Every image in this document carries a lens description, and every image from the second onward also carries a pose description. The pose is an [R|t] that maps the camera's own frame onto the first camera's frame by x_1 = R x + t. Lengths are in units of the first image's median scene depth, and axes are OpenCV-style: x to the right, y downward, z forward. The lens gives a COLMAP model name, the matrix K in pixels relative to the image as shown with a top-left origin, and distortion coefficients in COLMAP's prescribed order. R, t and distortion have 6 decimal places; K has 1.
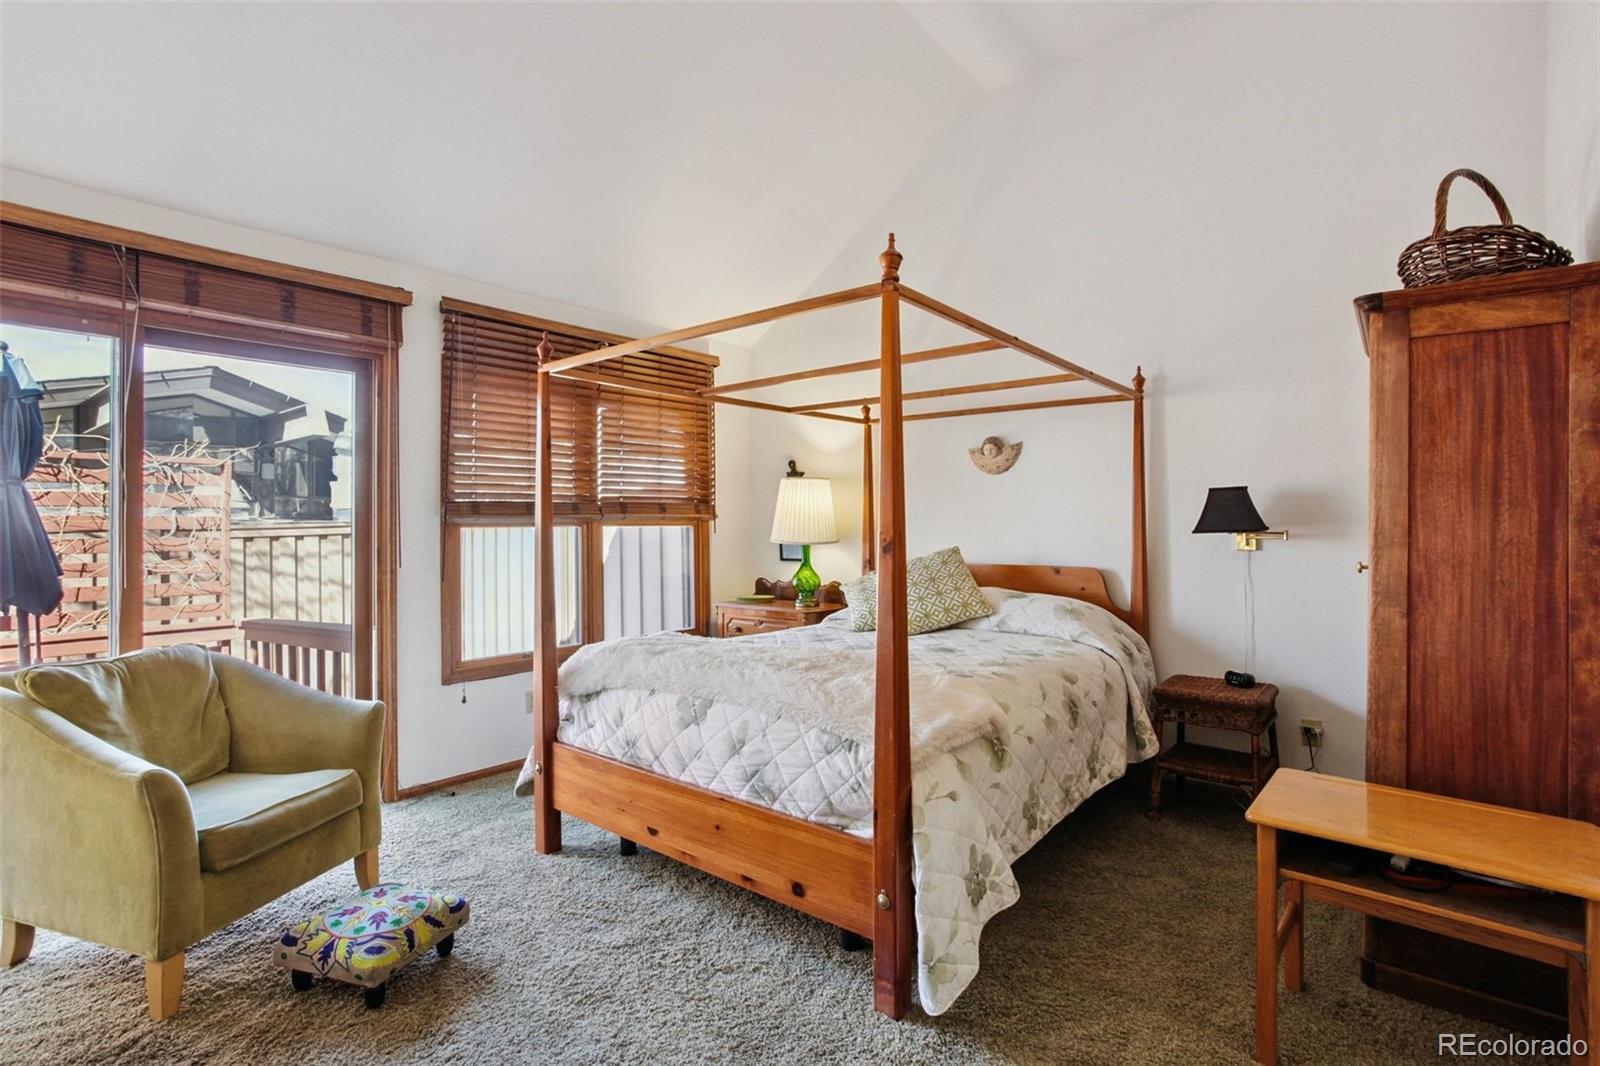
lens RADIAL K [[776.9, 0, 803.5], [0, 776.9, 530.3], [0, 0, 1]] dist [-0.036009, 0.019914]
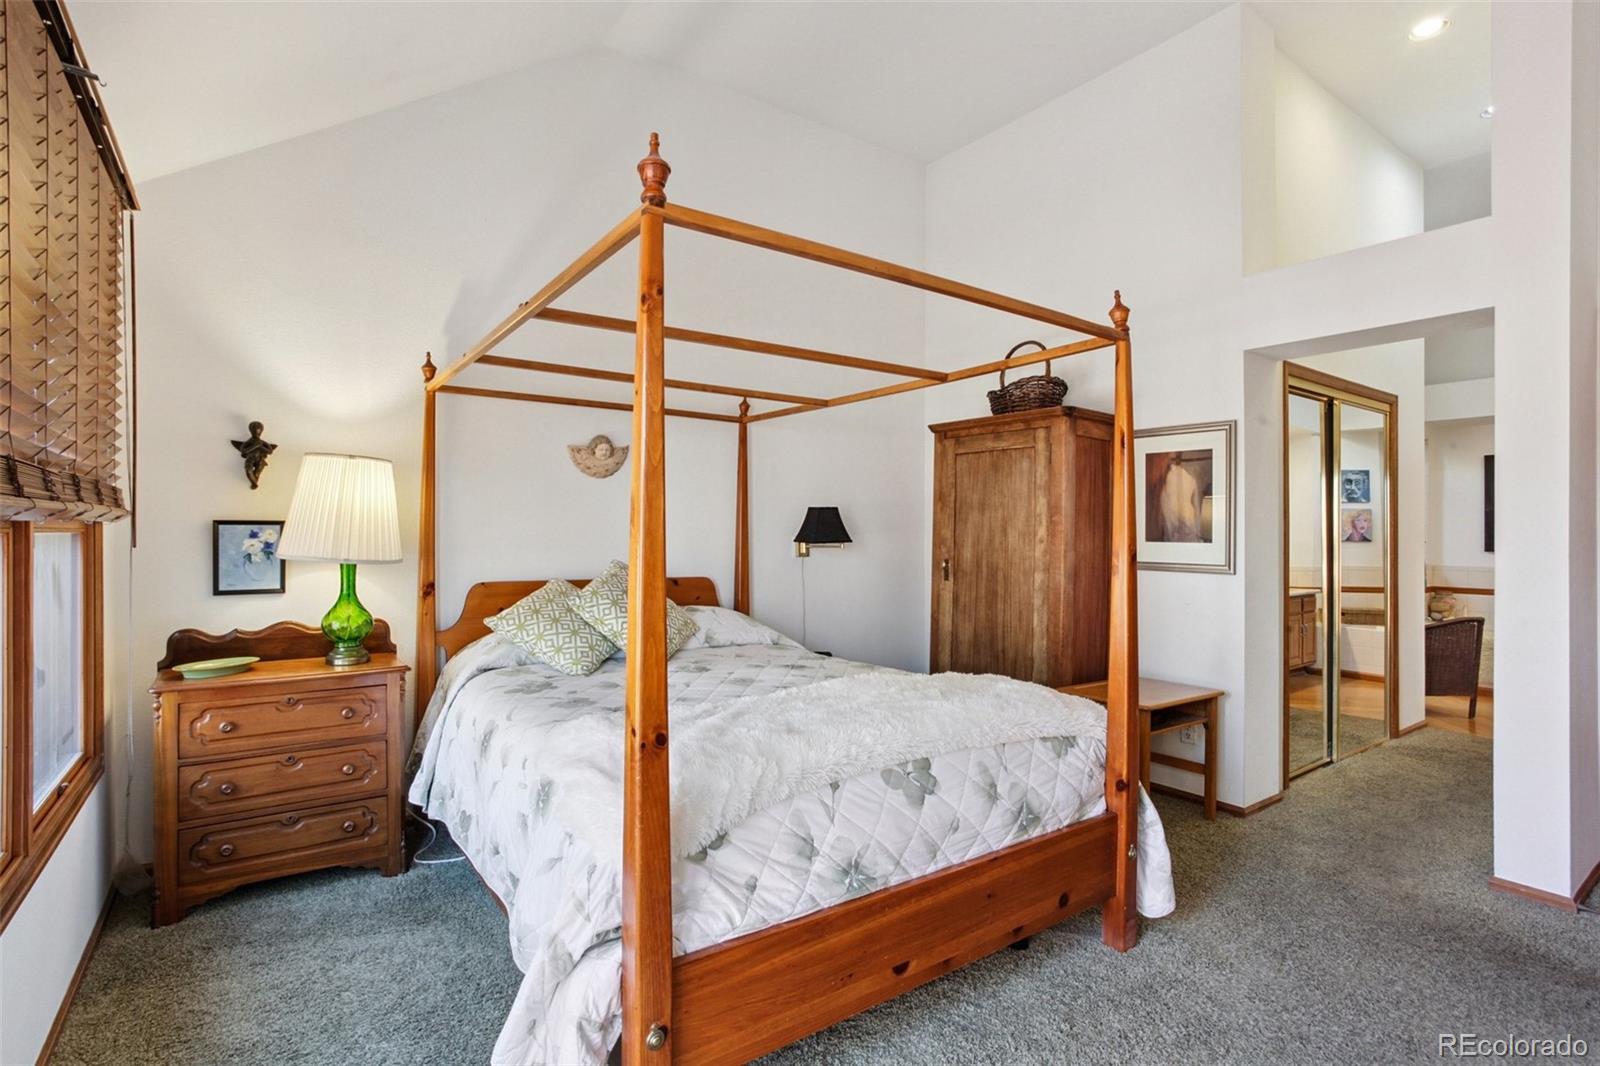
lens RADIAL K [[776.9, 0, 798.0], [0, 776.9, 531.9], [0, 0, 1]] dist [-0.036009, 0.019914]
pose [[0.254417, 0.011498, 0.967026, -0.840993], [-0.001884, 0.999933, -0.011394, -0.001398], [-0.967093, 0.001077, 0.254422, 0.848938]]
